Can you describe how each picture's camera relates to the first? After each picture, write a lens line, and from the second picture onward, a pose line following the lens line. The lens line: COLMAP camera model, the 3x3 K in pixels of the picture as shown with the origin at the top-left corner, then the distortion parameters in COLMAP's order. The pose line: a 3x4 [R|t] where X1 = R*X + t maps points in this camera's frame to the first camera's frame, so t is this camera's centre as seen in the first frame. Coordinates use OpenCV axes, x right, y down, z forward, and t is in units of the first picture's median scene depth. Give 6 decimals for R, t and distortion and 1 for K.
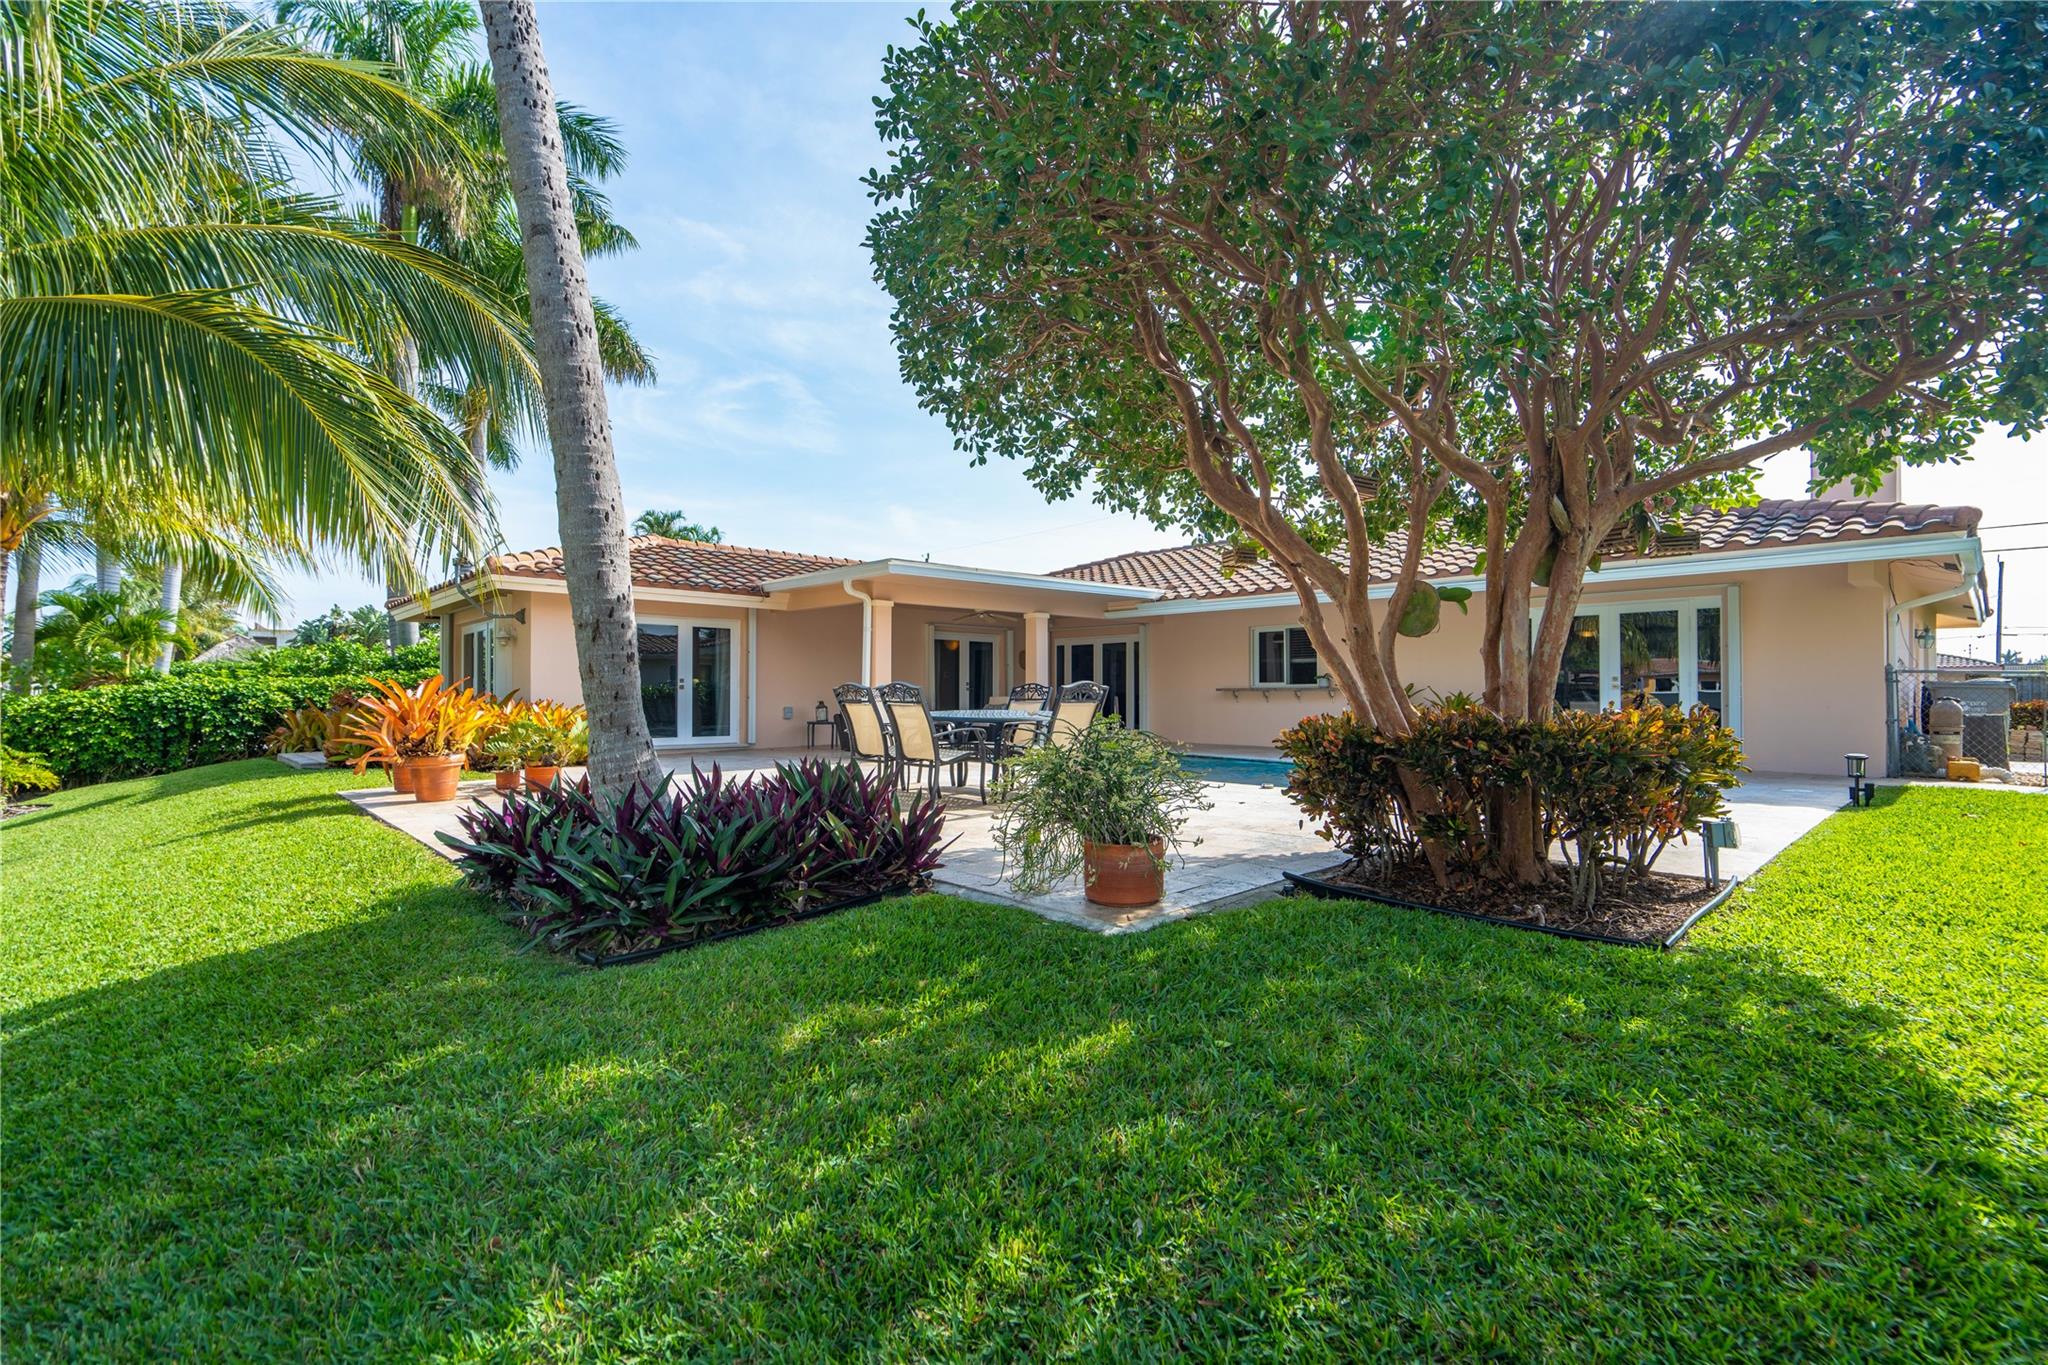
lens RADIAL K [[930.5, 0, 1036.0], [0, 930.5, 687.1], [0, 0, 1]] dist [0.000062, -0.000102]
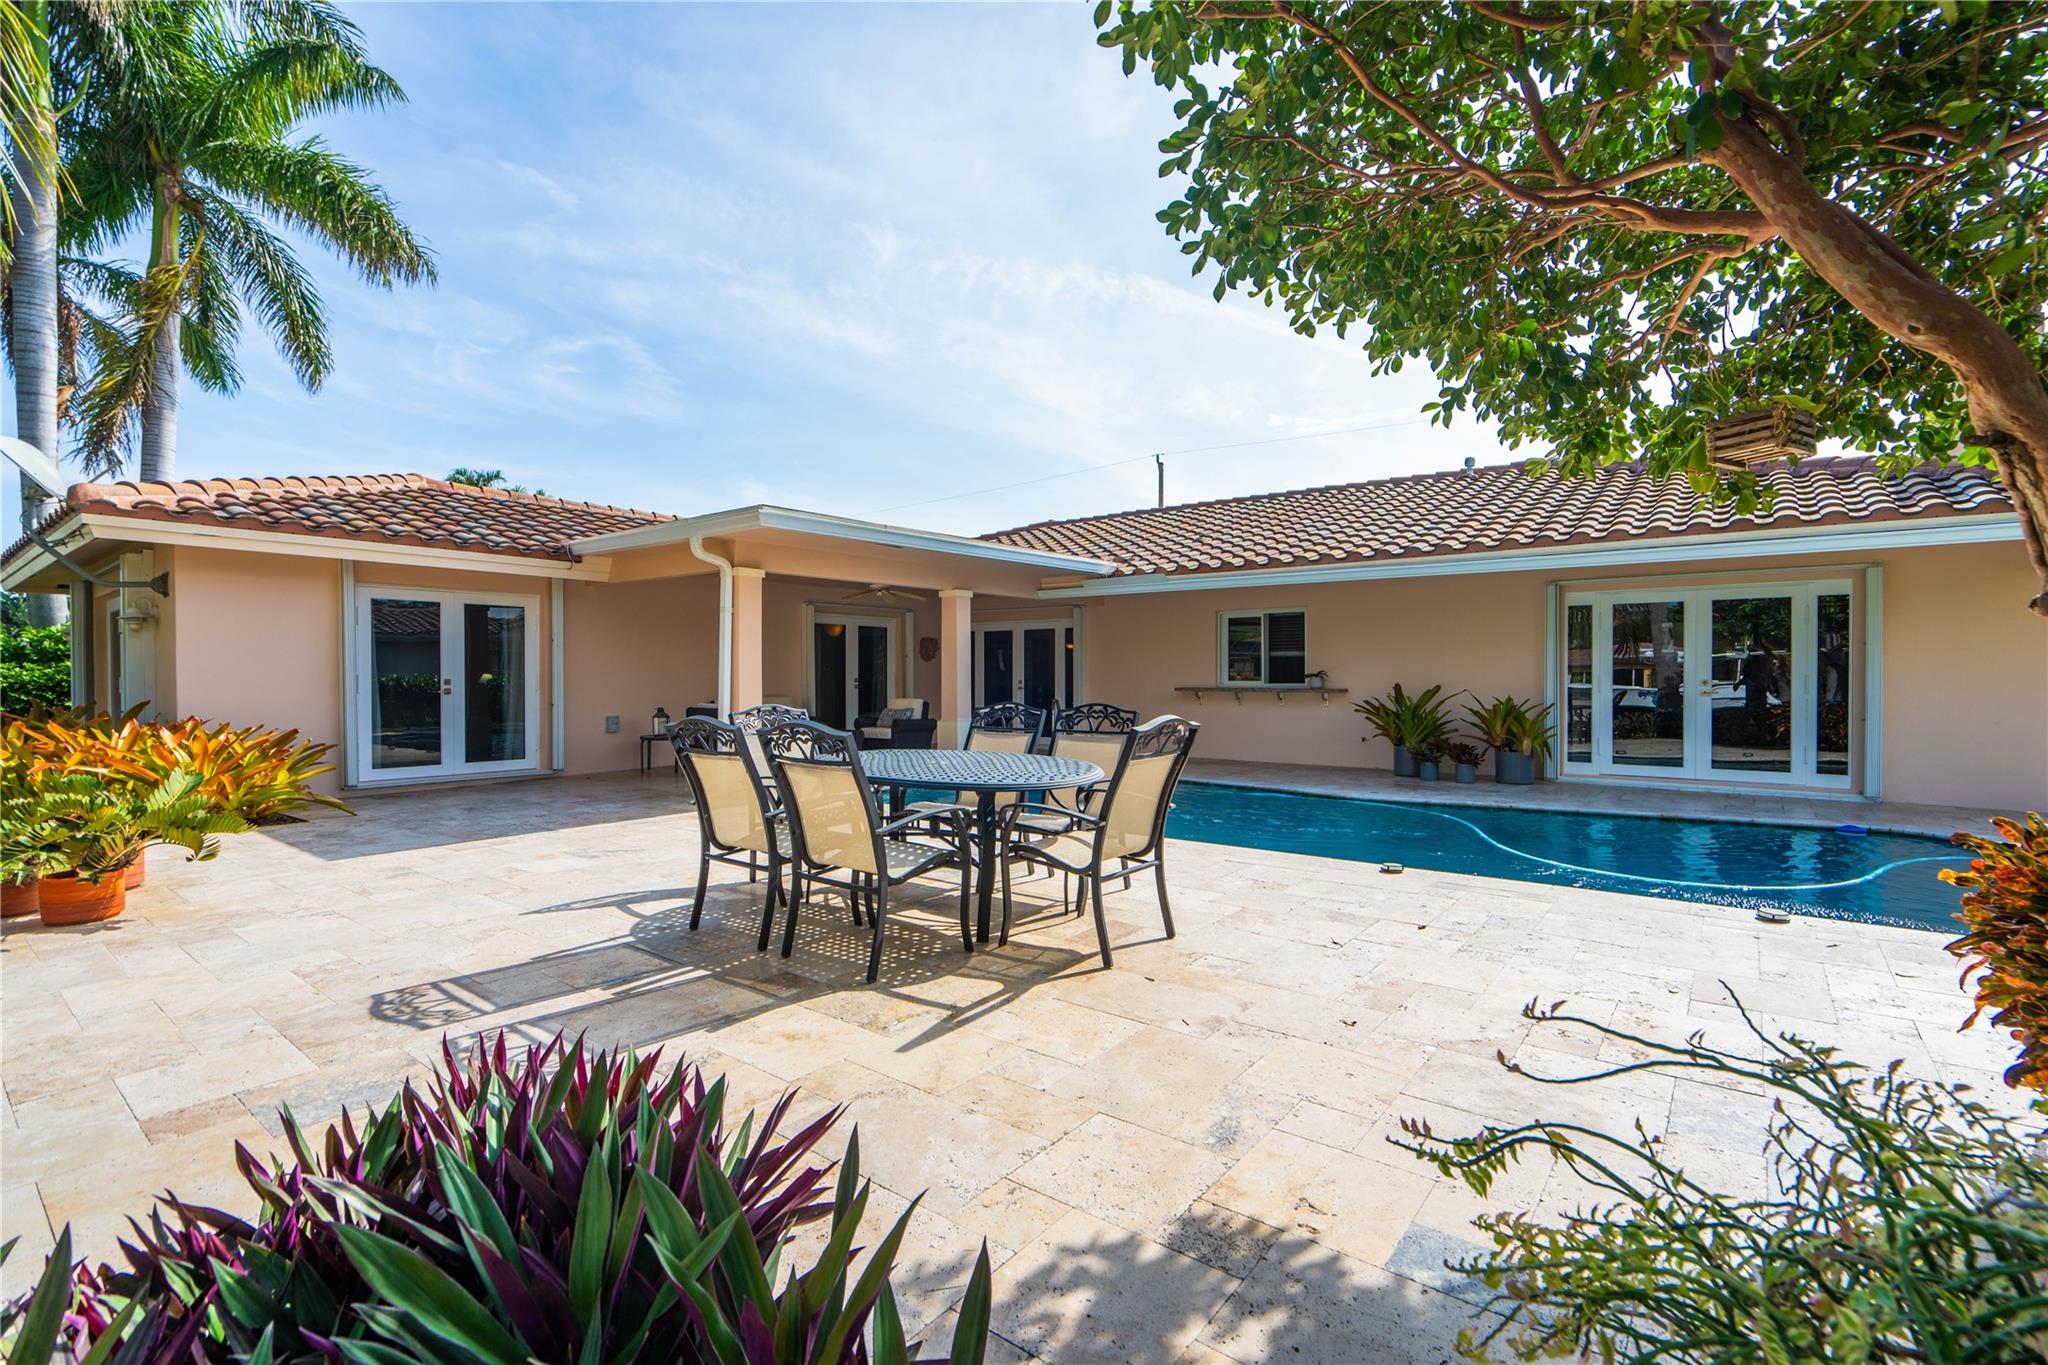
lens RADIAL K [[918.5, 0, 1028.8], [0, 918.5, 692.4], [0, 0, 1]] dist [-0.003811, 0.000592]
pose [[0.989604, -0.003158, 0.143786, -0.050714], [-0.000727, 0.999636, 0.026961, -0.017481], [-0.143819, -0.026786, 0.989241, 0.260462]]
